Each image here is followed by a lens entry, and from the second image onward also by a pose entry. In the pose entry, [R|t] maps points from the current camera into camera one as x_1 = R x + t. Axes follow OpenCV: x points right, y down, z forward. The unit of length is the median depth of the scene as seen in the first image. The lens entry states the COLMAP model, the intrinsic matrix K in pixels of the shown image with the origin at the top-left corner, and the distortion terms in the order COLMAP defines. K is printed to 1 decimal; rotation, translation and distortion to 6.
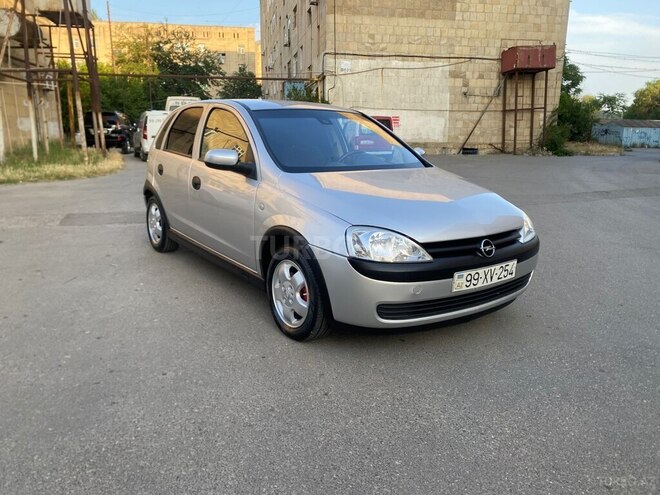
lens RADIAL K [[495.5, 0, 333.1], [0, 495.5, 246.7], [0, 0, 1]] dist [0.004494, -0.001065]
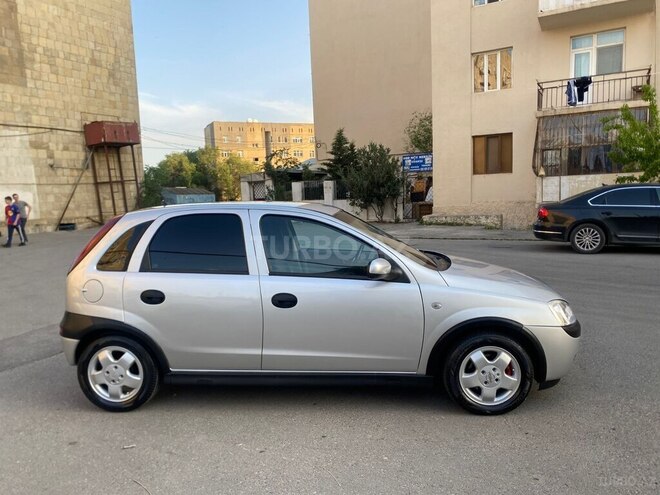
lens RADIAL K [[496.5, 0, 327.6], [0, 496.5, 249.8], [0, 0, 1]] dist [0.007001, -0.002683]
pose [[0.646978, -0.115056, 0.753778, -0.115603], [0.208207, 0.977640, -0.029481, -0.023046], [-0.733532, 0.176015, 0.656467, 0.047744]]
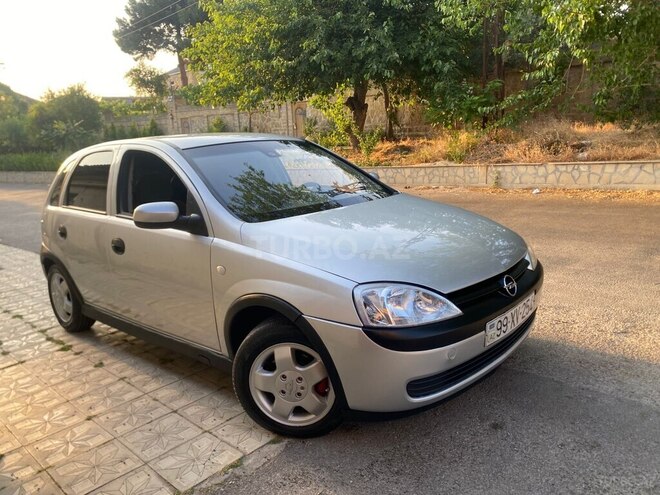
lens RADIAL K [[495.5, 0, 333.1], [0, 495.5, 246.7], [0, 0, 1]] dist [0.004494, -0.001065]
pose [[0.973030, -0.130447, 0.190252, -0.013093], [0.138757, 0.989842, -0.030970, -0.007726], [-0.184280, 0.056533, 0.981247, 0.022747]]
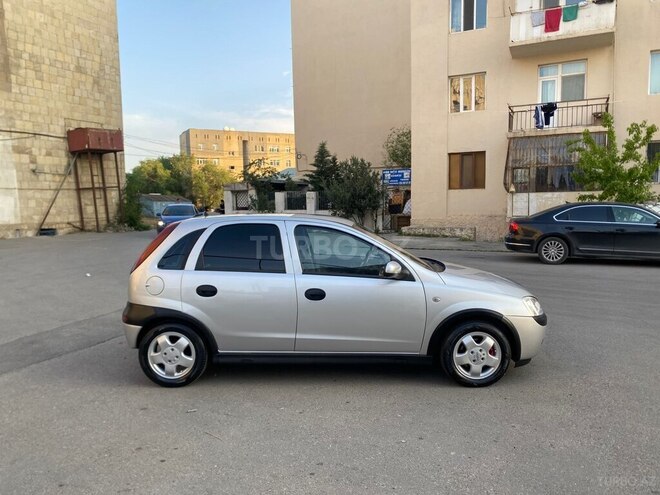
lens RADIAL K [[495.5, 0, 333.1], [0, 495.5, 246.7], [0, 0, 1]] dist [0.004494, -0.001065]
pose [[0.599165, -0.086298, 0.795961, -0.145803], [0.196640, 0.979584, -0.041815, -0.023544], [-0.776102, 0.181572, 0.603902, 0.040201]]
